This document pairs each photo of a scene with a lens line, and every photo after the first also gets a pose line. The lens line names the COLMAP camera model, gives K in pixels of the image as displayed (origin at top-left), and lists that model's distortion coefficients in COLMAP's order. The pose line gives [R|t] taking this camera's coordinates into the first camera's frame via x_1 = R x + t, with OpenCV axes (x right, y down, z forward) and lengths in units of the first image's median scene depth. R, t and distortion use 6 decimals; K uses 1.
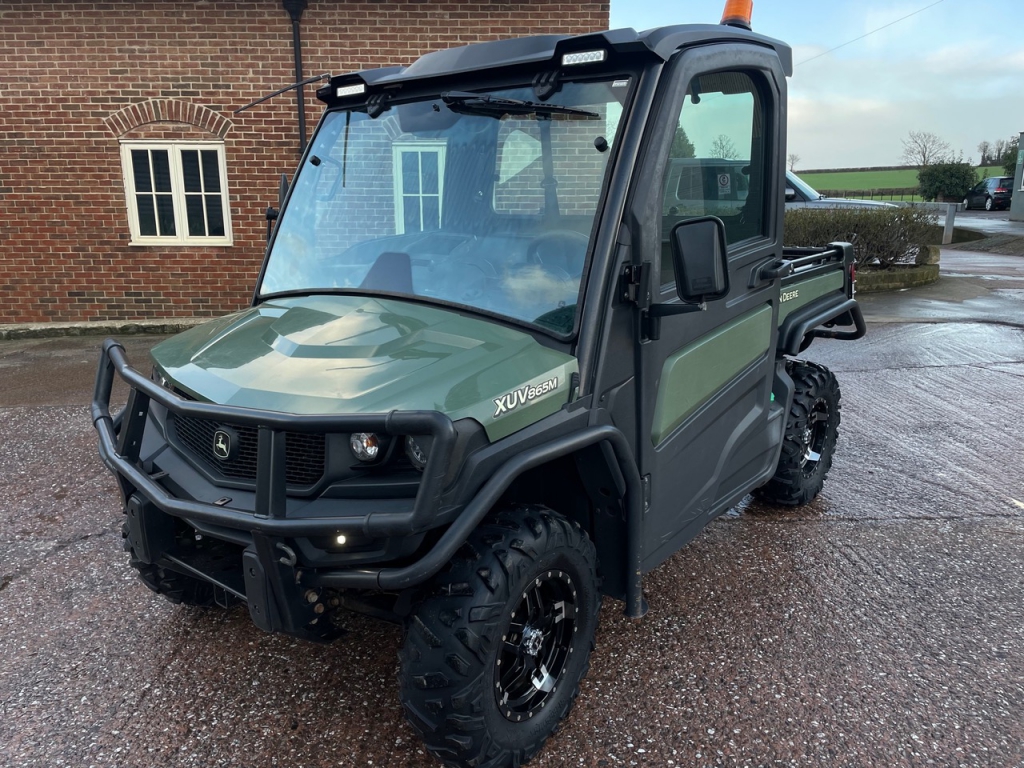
lens RADIAL K [[769.1, 0, 503.7], [0, 769.1, 380.7], [0, 0, 1]] dist [0.088345, -0.114241]
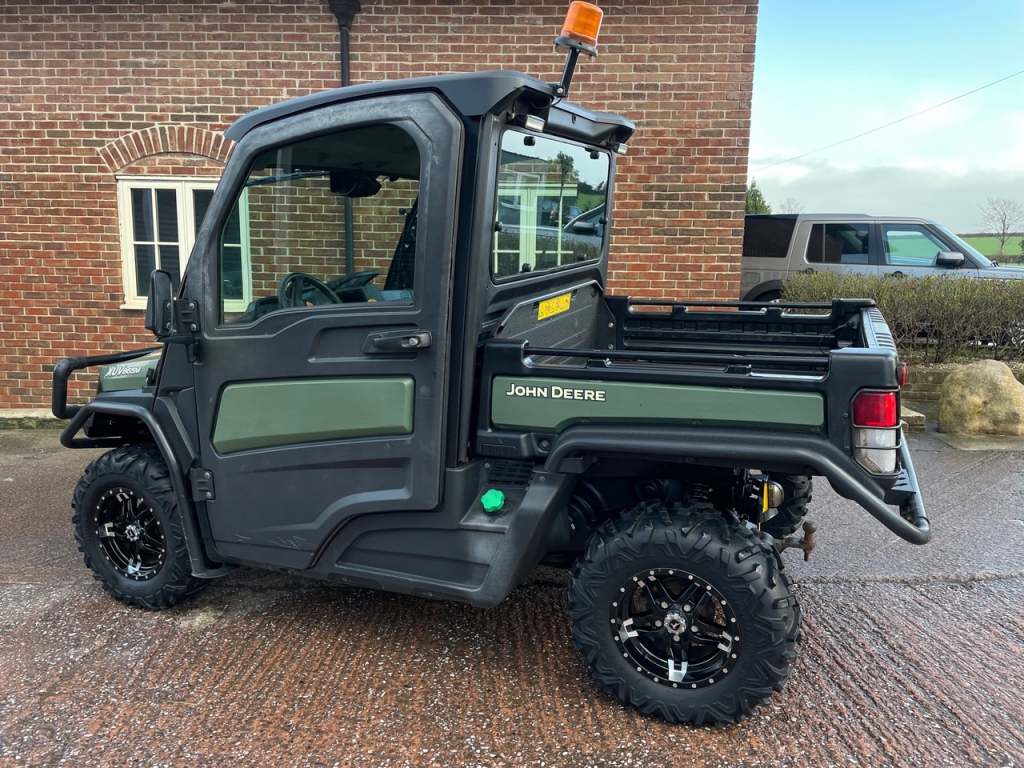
lens RADIAL K [[769.1, 0, 513.3], [0, 769.1, 374.2], [0, 0, 1]] dist [0.088345, -0.114241]
pose [[0.997844, 0.027887, -0.059417, -0.044049], [-0.032618, 0.996245, -0.080200, -0.061993], [0.056958, 0.081965, 0.995006, 0.268480]]
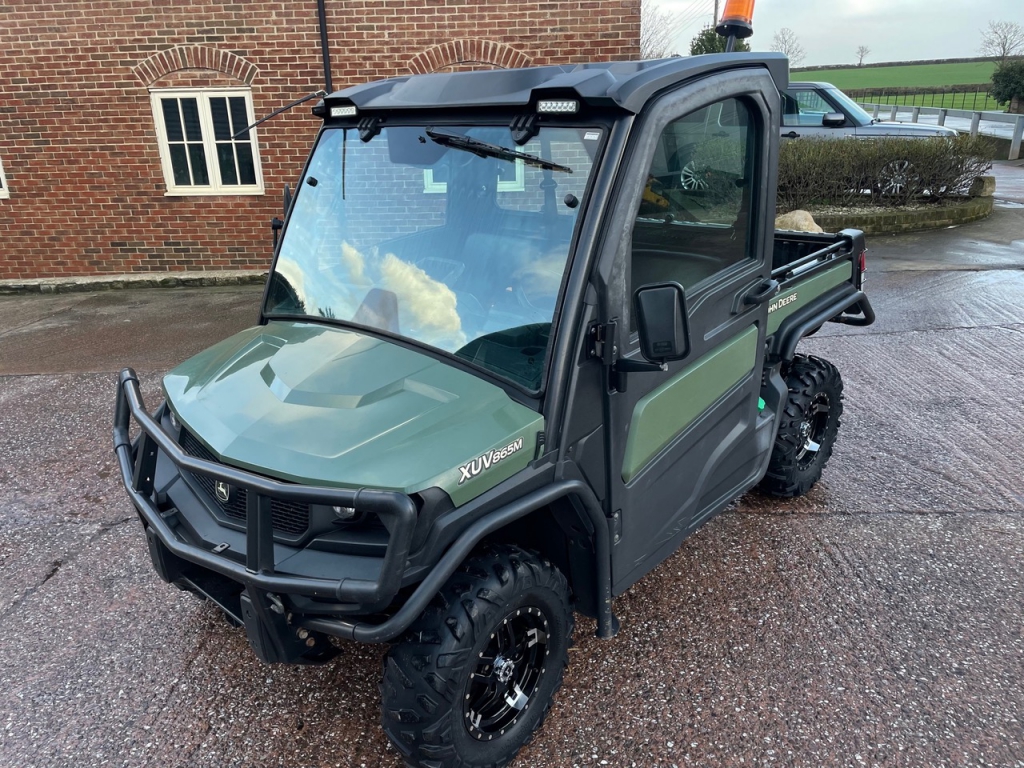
lens RADIAL K [[769.1, 0, 502.0], [0, 769.1, 387.6], [0, 0, 1]] dist [0.088345, -0.114241]
pose [[0.997961, -0.001085, -0.063815, 0.024564], [0.008726, 0.992786, 0.119581, -0.045247], [0.063225, -0.119894, 0.990772, -0.010953]]
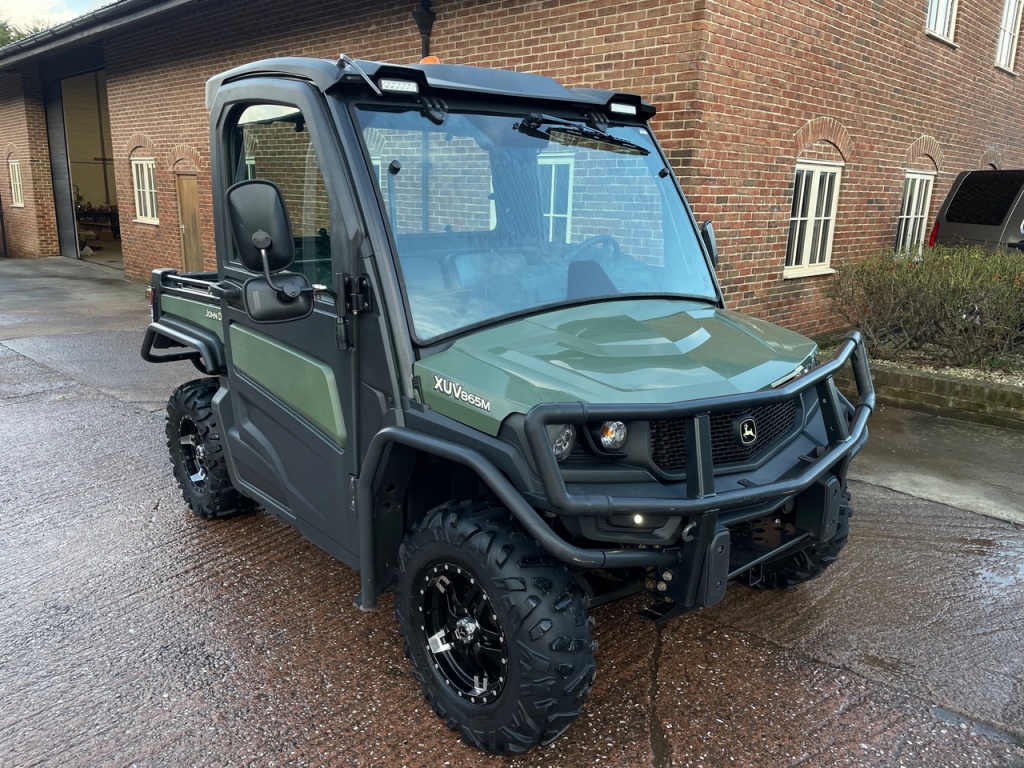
lens RADIAL K [[769.1, 0, 503.0], [0, 769.1, 385.5], [0, 0, 1]] dist [0.088345, -0.114241]
pose [[0.700173, 0.192885, -0.687425, 0.568843], [-0.192750, 0.978132, 0.078130, -0.119481], [0.687463, 0.077797, 0.722041, 0.384610]]
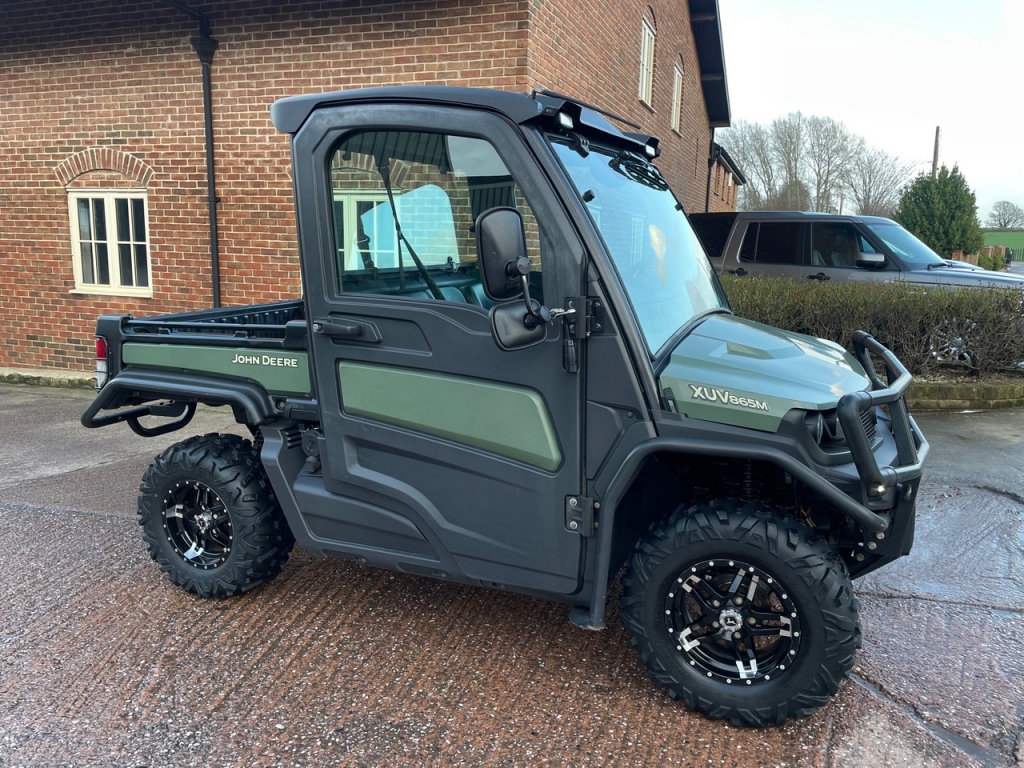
lens RADIAL K [[769.1, 0, 509.1], [0, 769.1, 377.4], [0, 0, 1]] dist [0.088345, -0.114241]
pose [[0.935954, 0.082533, -0.342313, 0.417795], [-0.104217, 0.993517, -0.045410, -0.083689], [0.336346, 0.078176, 0.938488, 0.277579]]
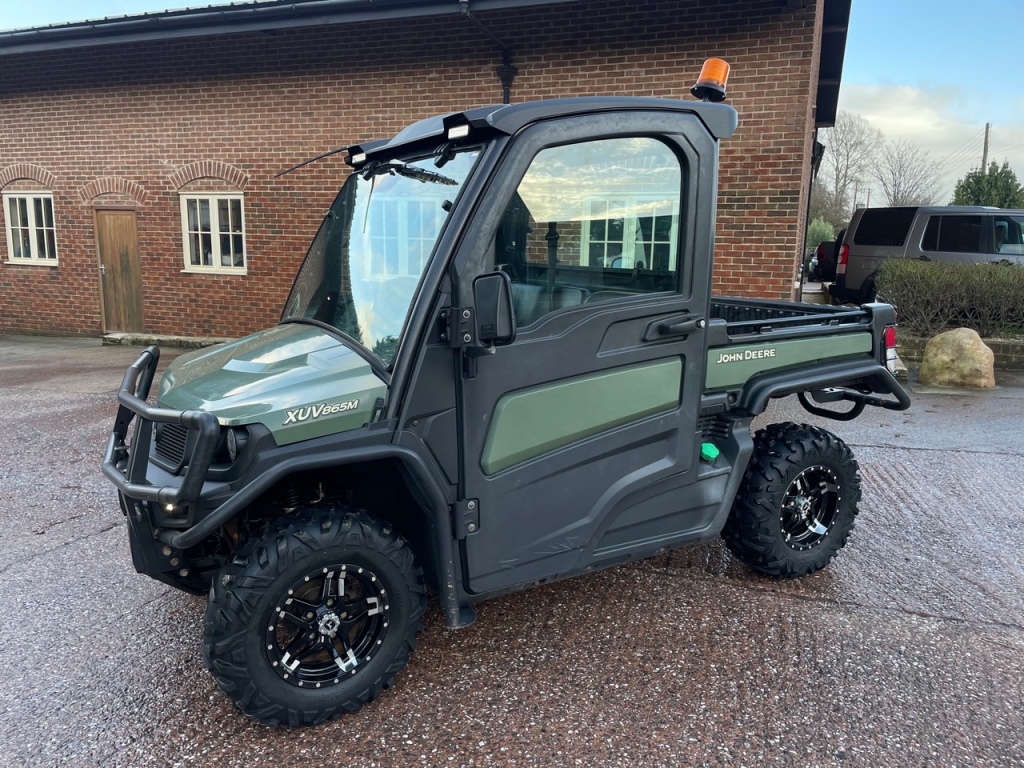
lens RADIAL K [[769.1, 0, 501.9], [0, 769.1, 378.6], [0, 0, 1]] dist [0.088345, -0.114241]
pose [[0.930843, 0.082803, -0.355913, 0.156043], [-0.102929, 0.993964, -0.037952, -0.003273], [0.350623, 0.071961, 0.933748, -0.007606]]
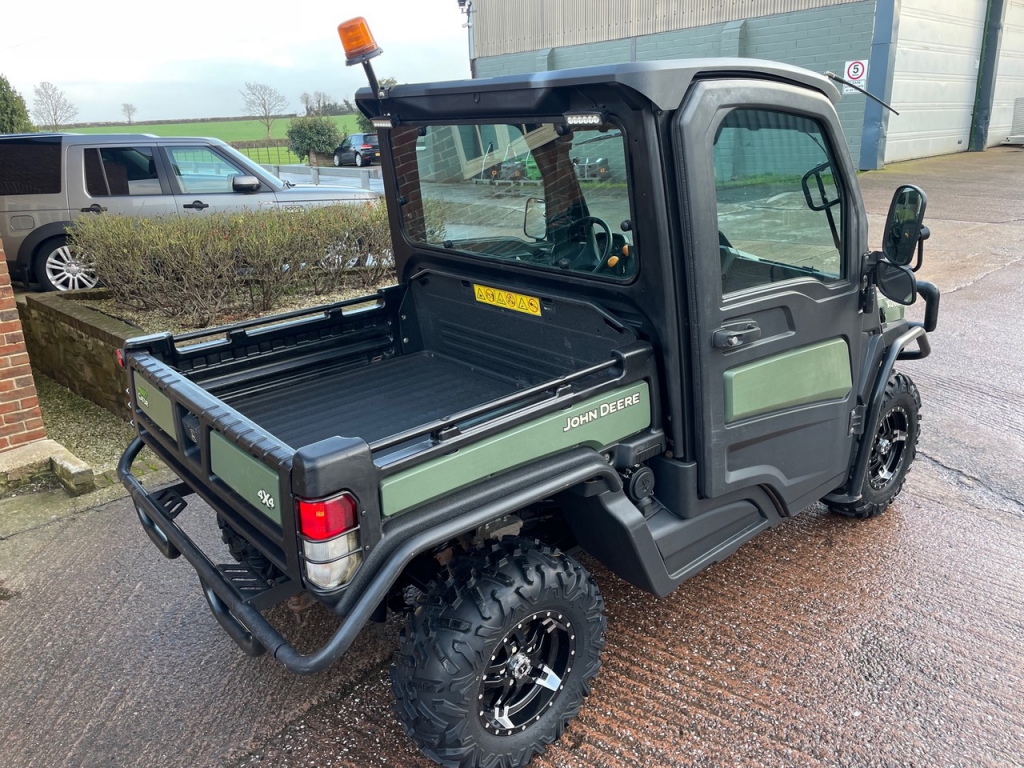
lens RADIAL K [[769.1, 0, 501.5], [0, 769.1, 389.3], [0, 0, 1]] dist [0.088345, -0.114241]
pose [[0.719209, -0.238927, 0.652420, 0.001579], [0.194003, 0.970723, 0.141631, -0.146780], [-0.667159, 0.024709, 0.744506, 0.391098]]
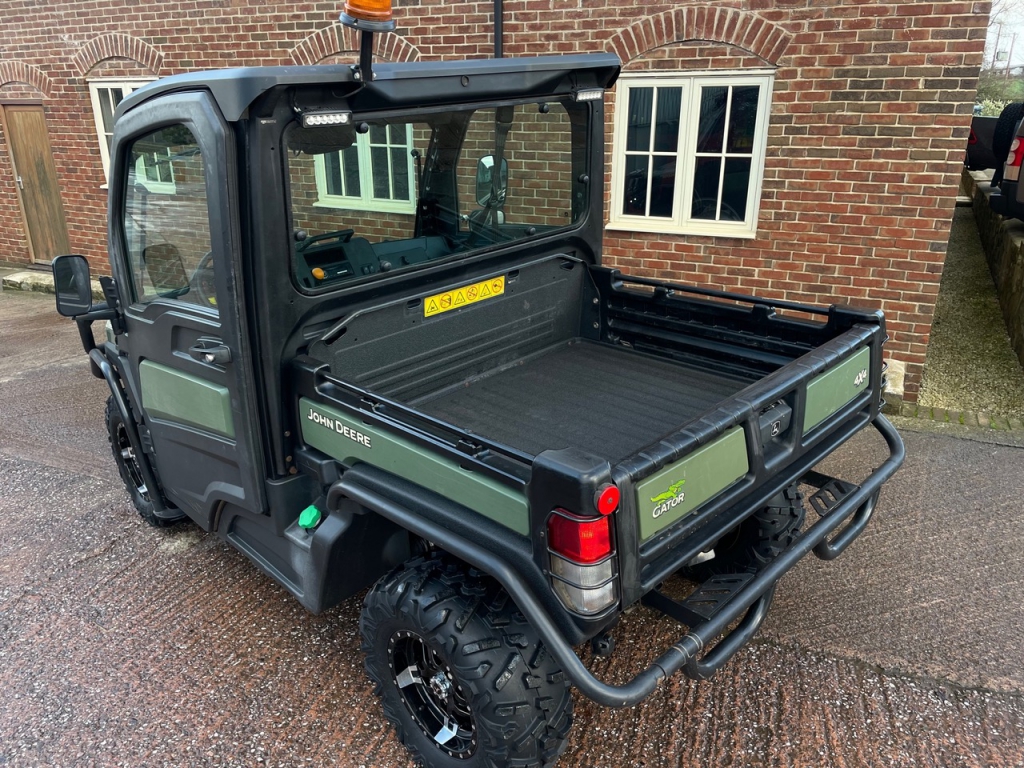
lens RADIAL K [[769.1, 0, 507.7], [0, 769.1, 385.5], [0, 0, 1]] dist [0.088345, -0.114241]
pose [[0.888107, 0.160540, -0.430689, 0.111907], [-0.106267, 0.983349, 0.147417, -0.135004], [0.447184, -0.085154, 0.890380, 0.342763]]
